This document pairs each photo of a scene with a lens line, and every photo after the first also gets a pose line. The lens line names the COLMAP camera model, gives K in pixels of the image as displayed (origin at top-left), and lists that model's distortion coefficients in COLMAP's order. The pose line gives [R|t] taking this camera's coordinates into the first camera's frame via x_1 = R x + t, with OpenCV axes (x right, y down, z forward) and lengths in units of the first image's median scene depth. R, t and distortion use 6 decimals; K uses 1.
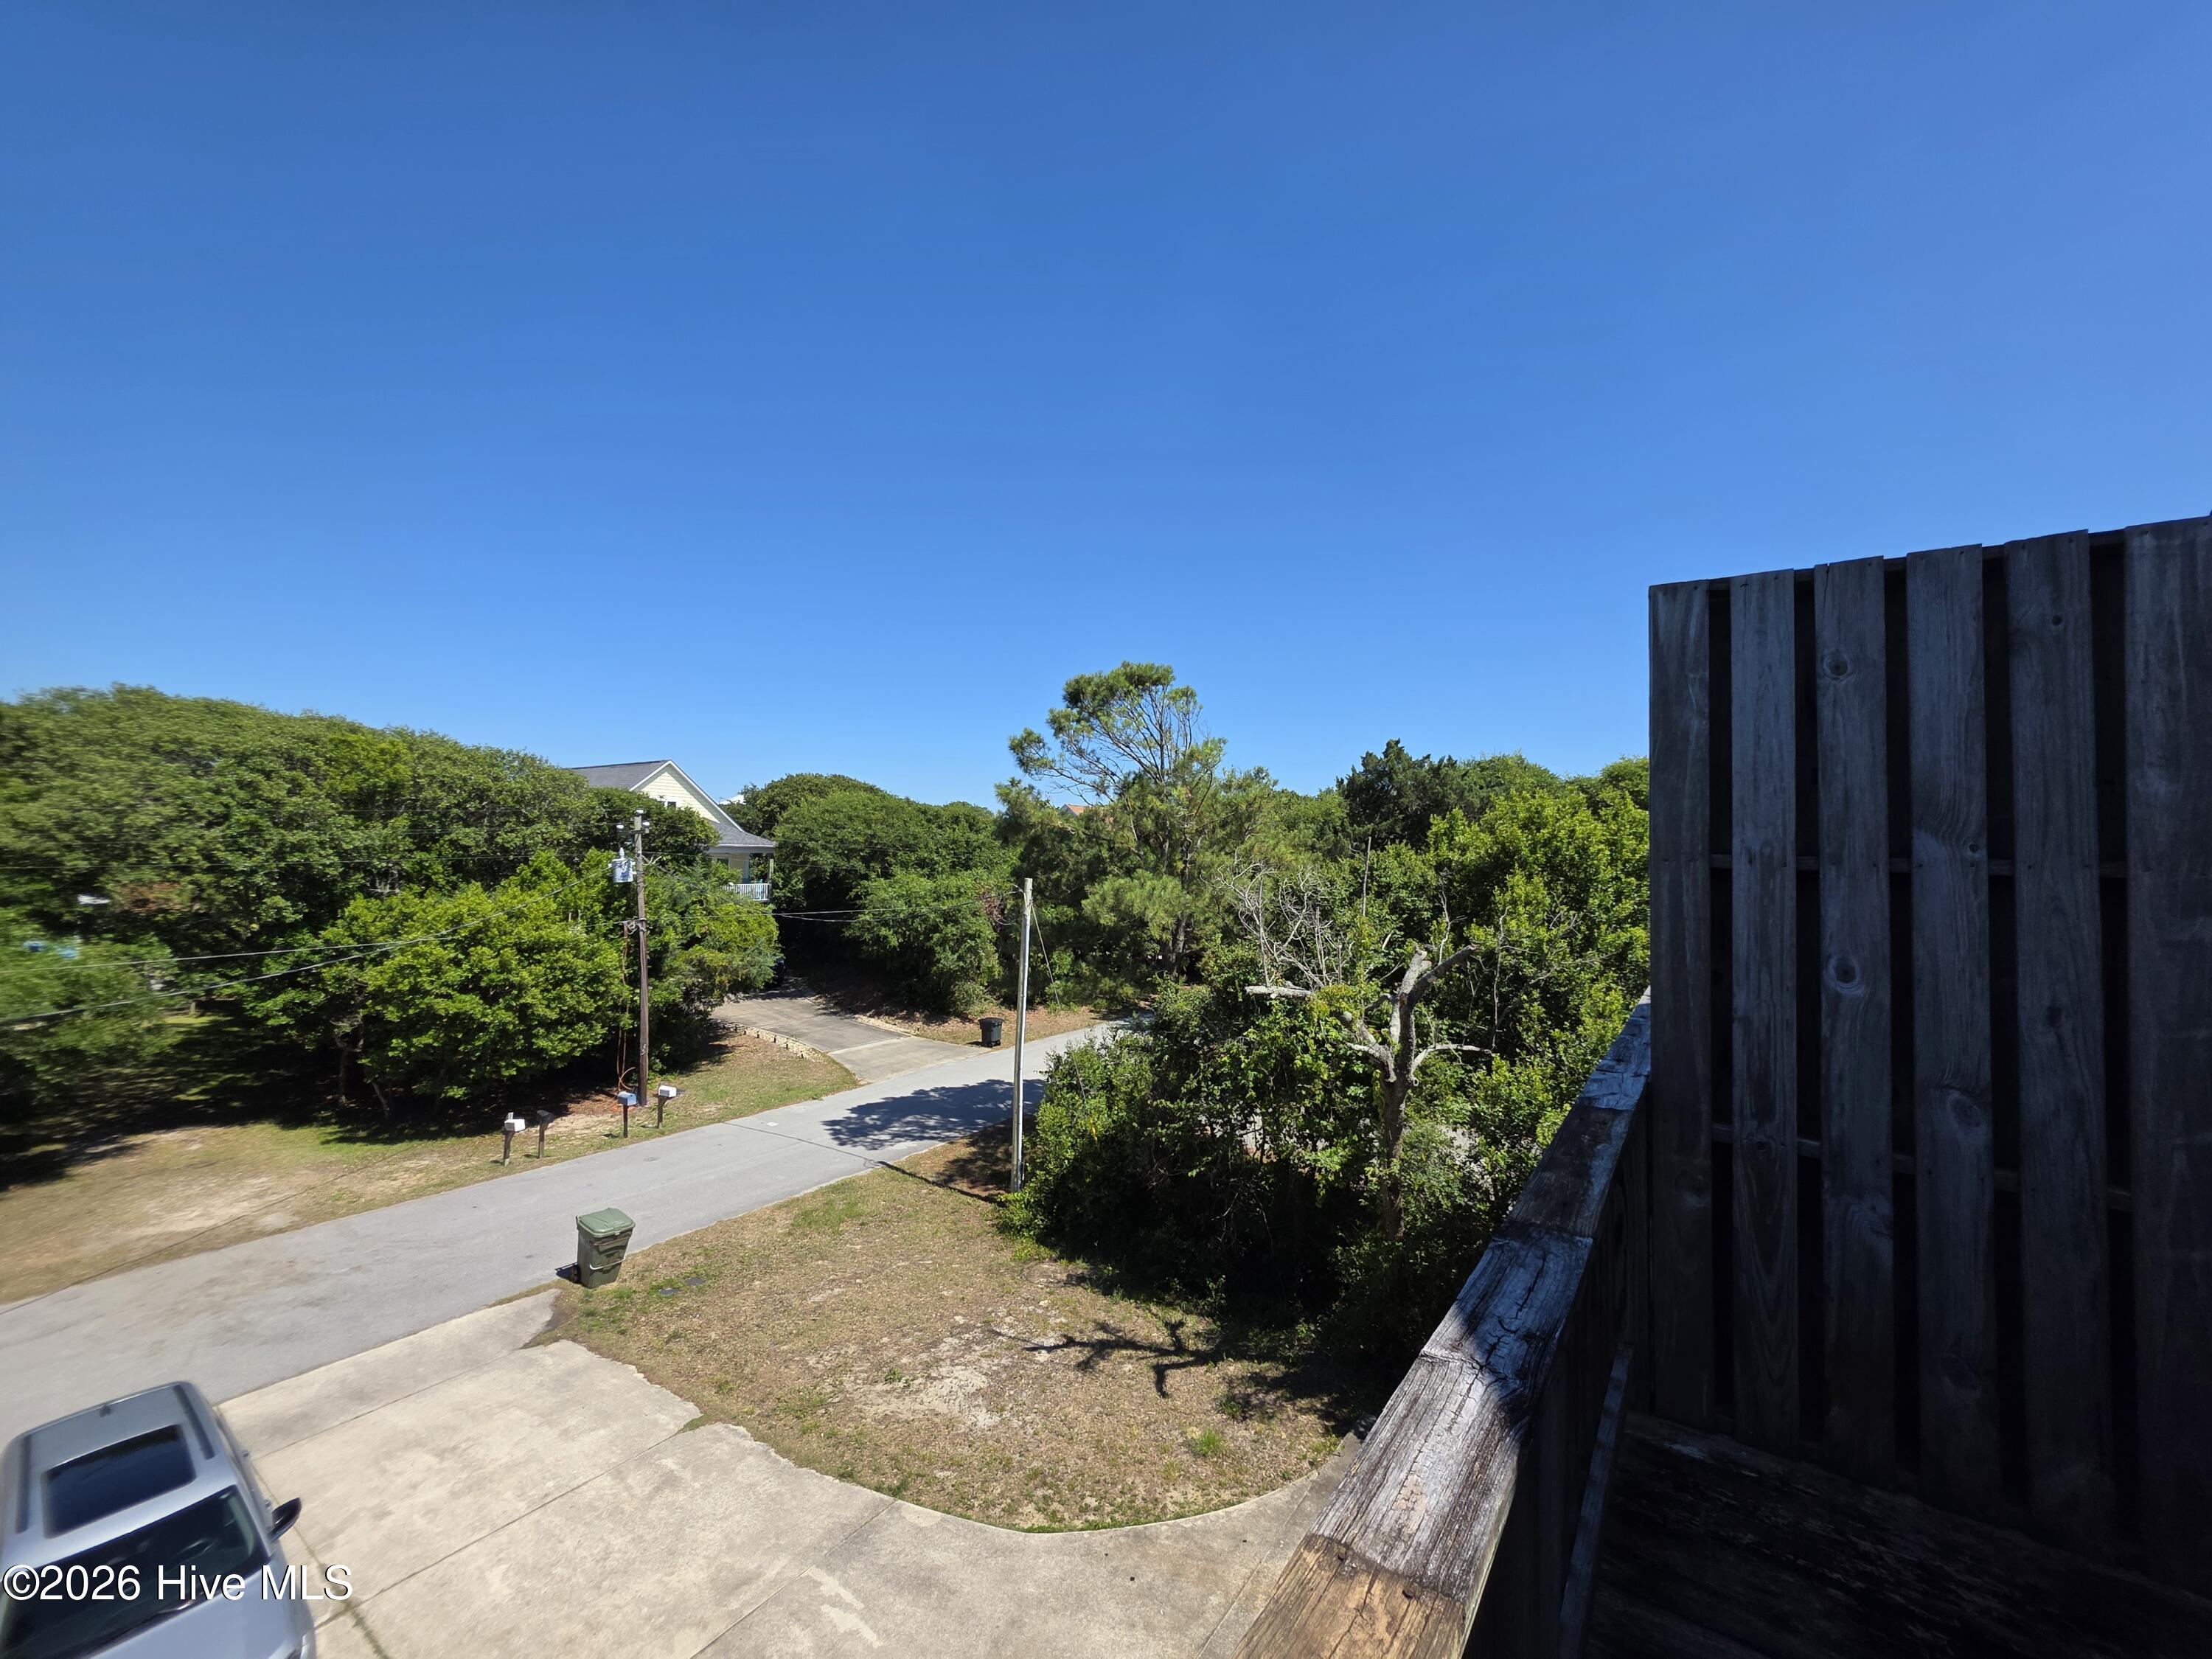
lens RADIAL K [[887.8, 0, 1107.9], [0, 887.8, 831.3], [0, 0, 1]] dist [-0.001919, 0.000897]
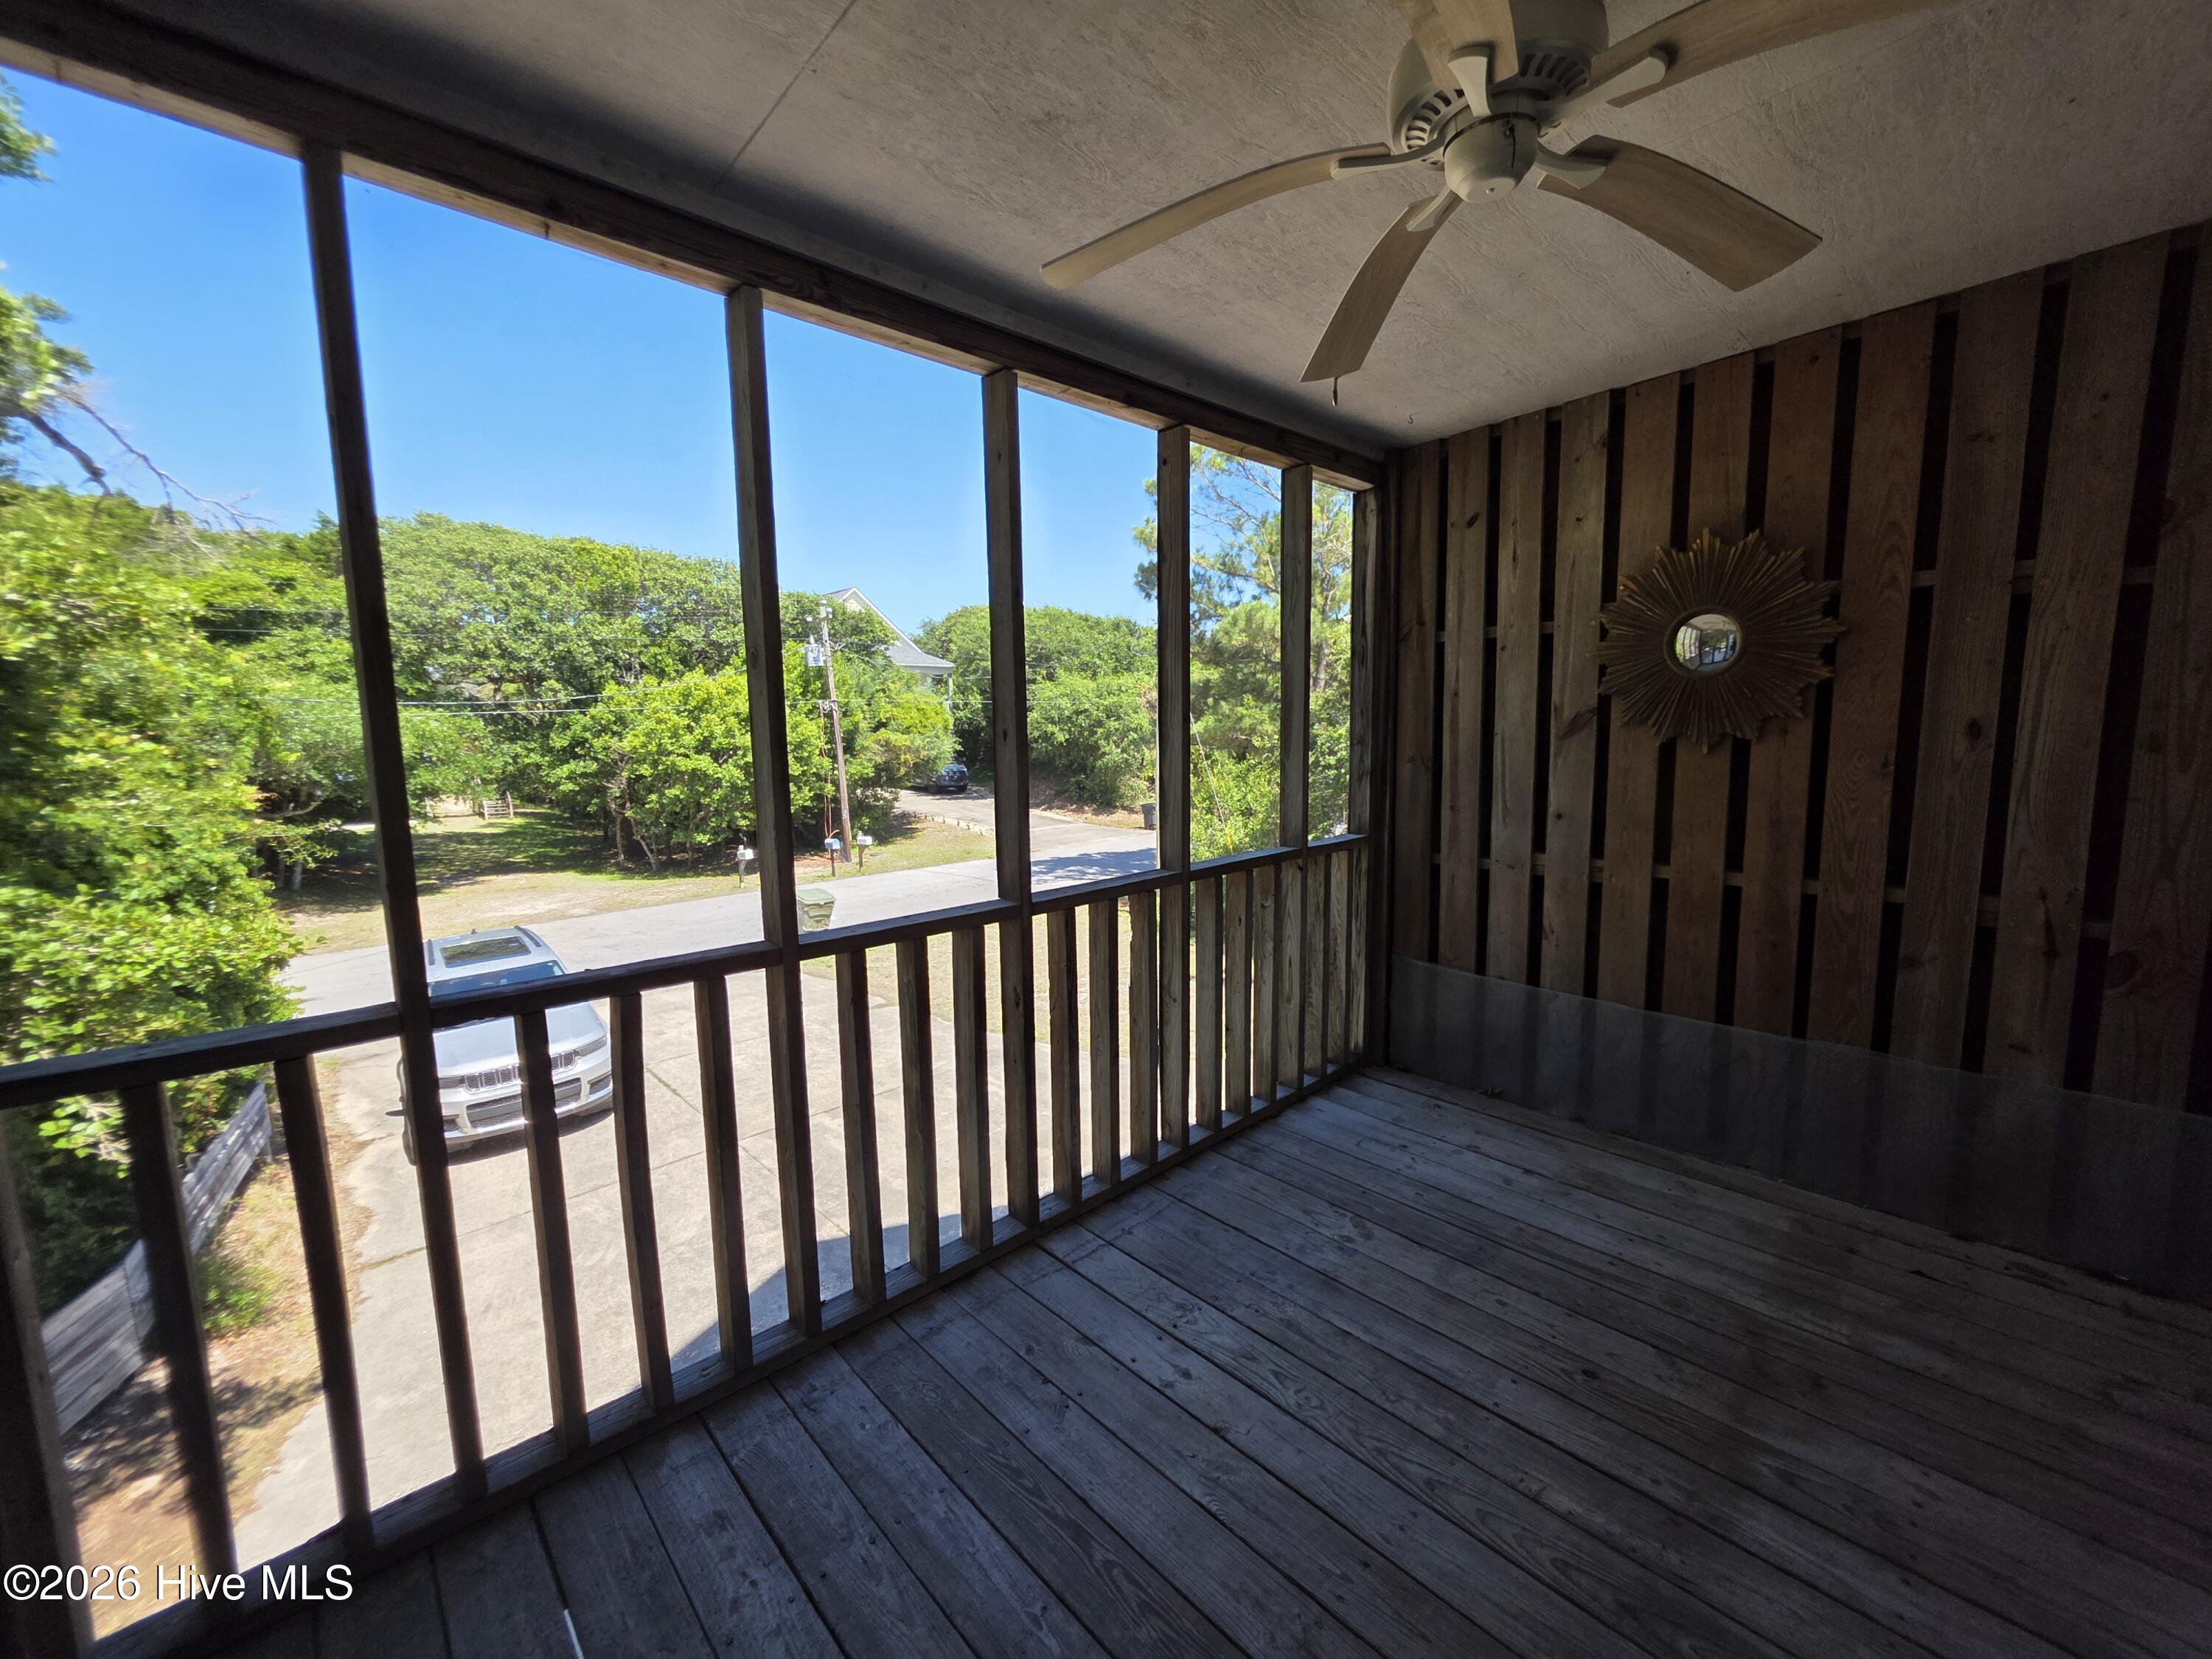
lens RADIAL K [[887.8, 0, 1108.9], [0, 887.8, 826.8], [0, 0, 1]] dist [-0.001919, 0.000897]
pose [[0.978856, -0.013445, -0.204106, 0.046317], [0.043737, 0.988517, 0.144639, 0.124041], [0.199818, -0.150508, 0.968205, -0.045235]]
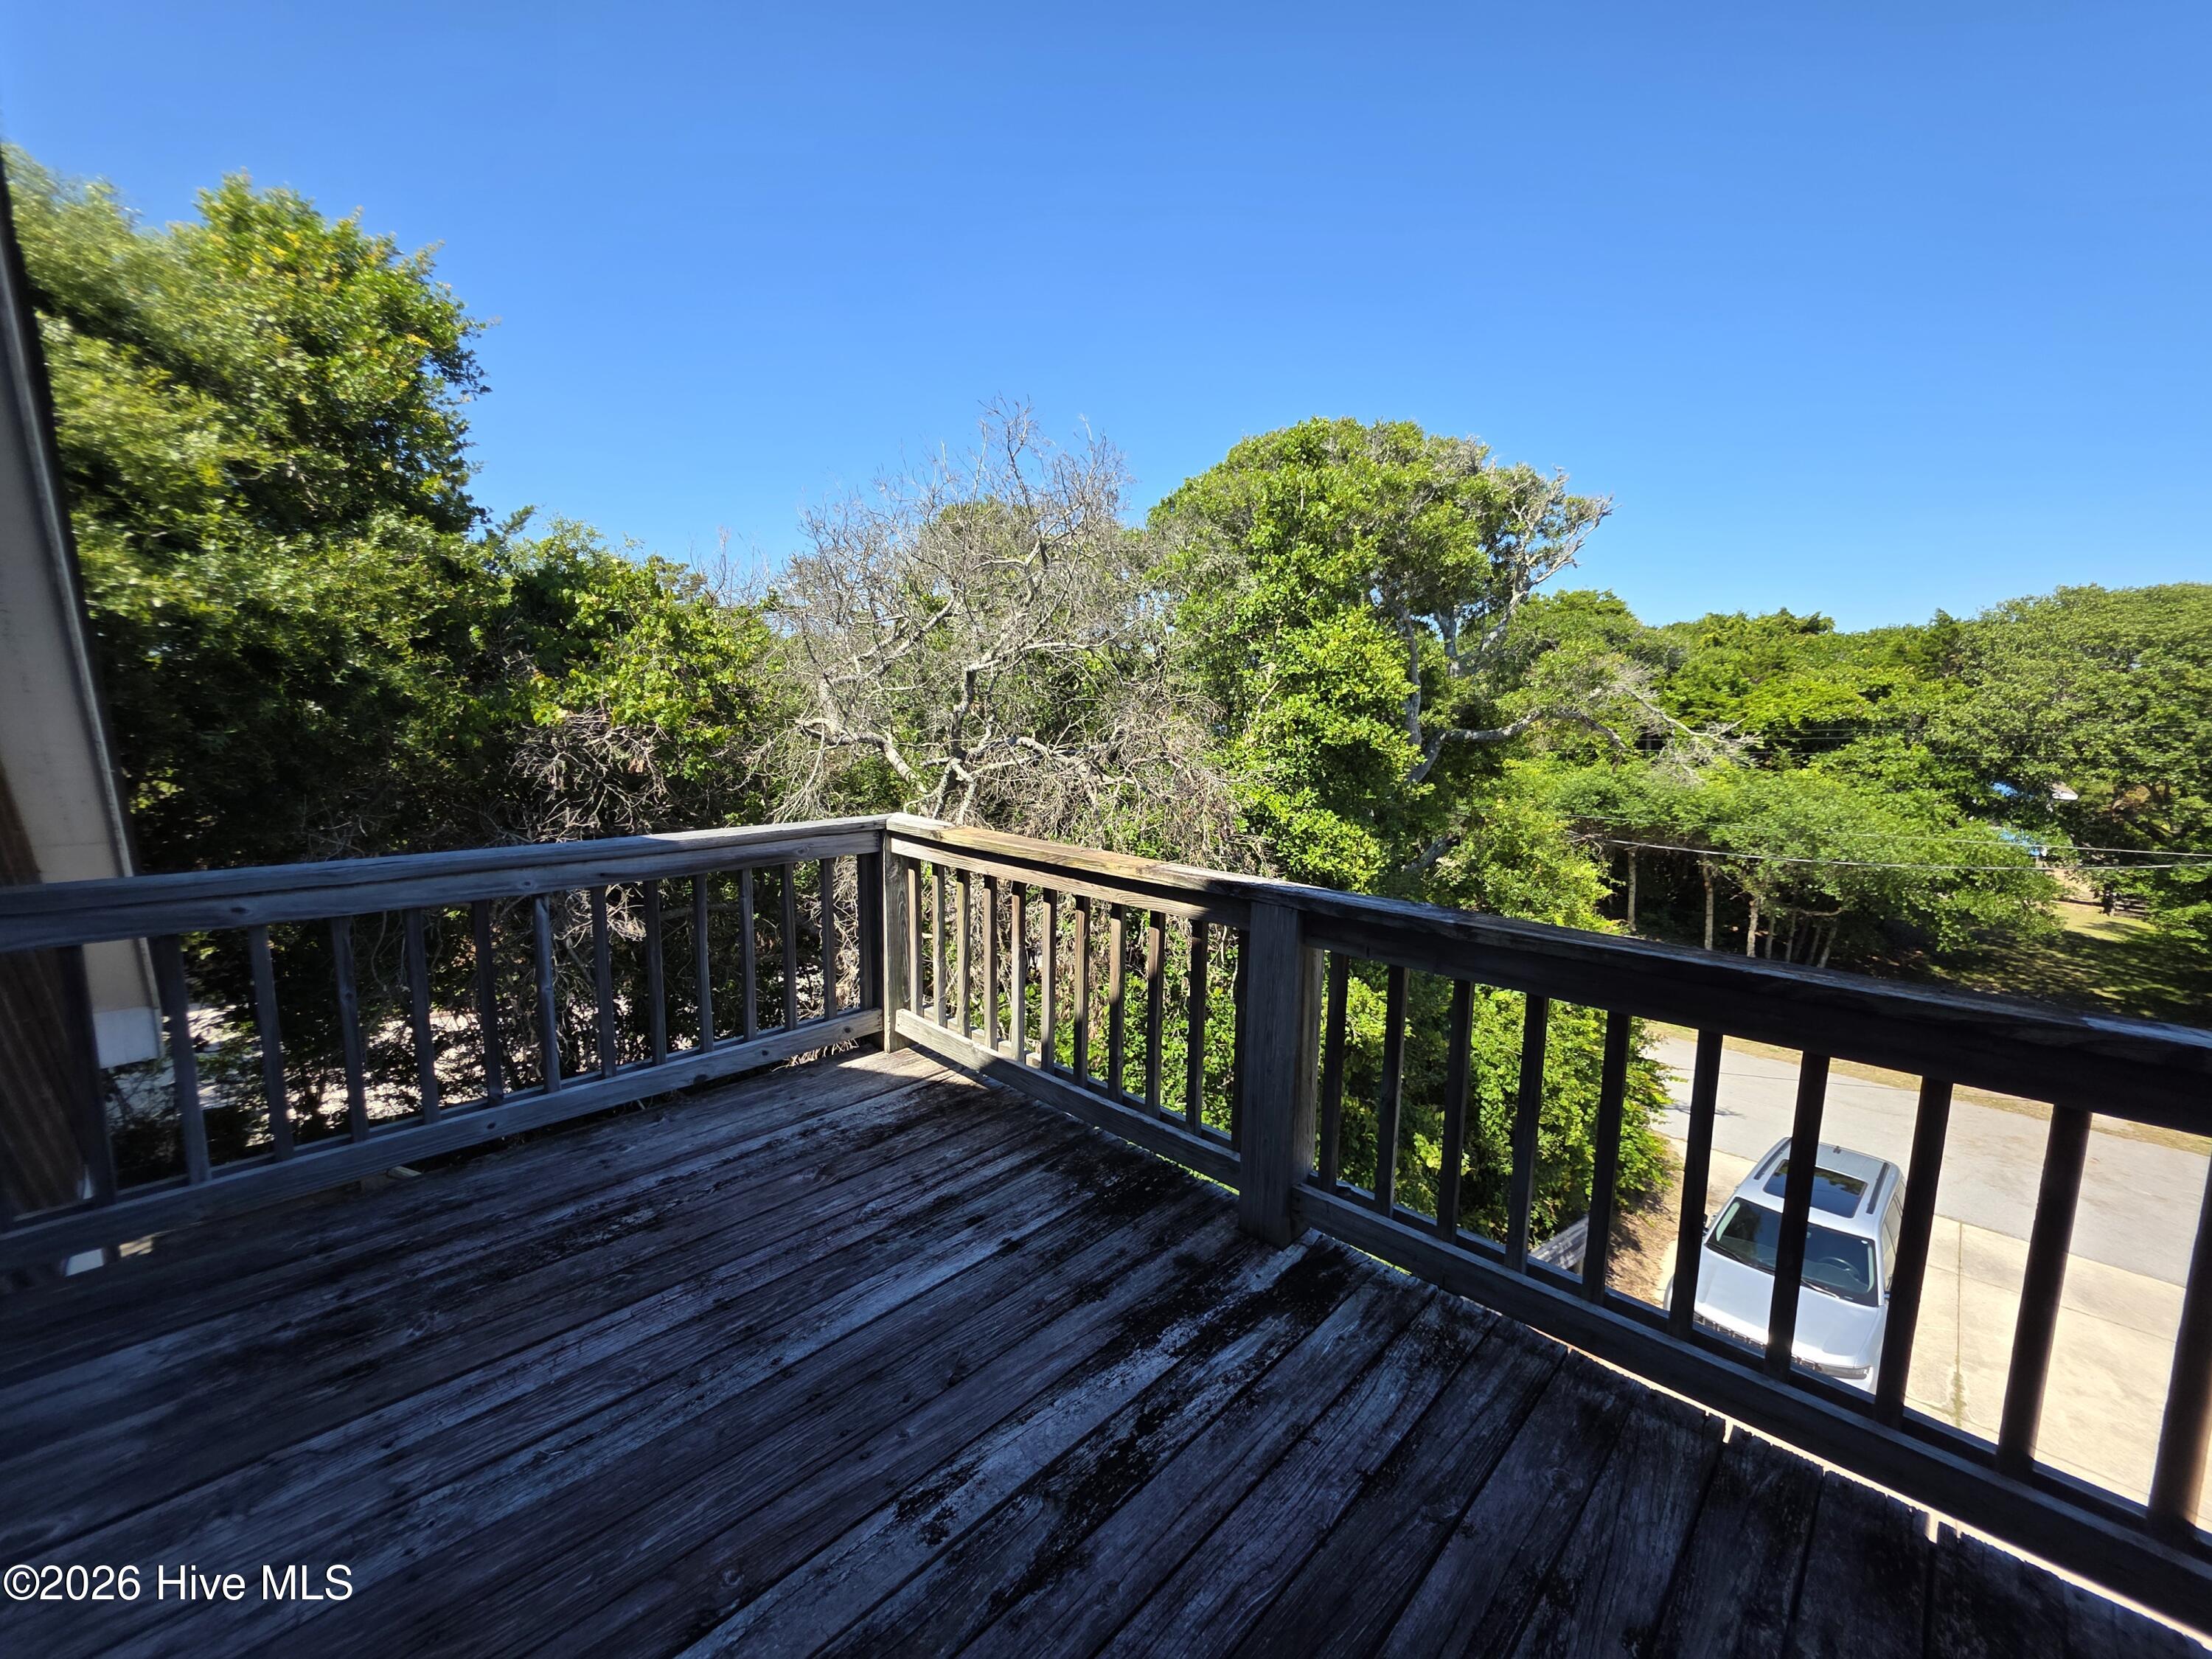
lens RADIAL K [[887.8, 0, 1111.9], [0, 887.8, 835.0], [0, 0, 1]] dist [-0.001919, 0.000897]
pose [[-0.146795, 0.101511, -0.983945, 0.115346], [0.007883, 0.994809, 0.101456, 0.011263], [0.989136, 0.007137, -0.146833, 0.038758]]
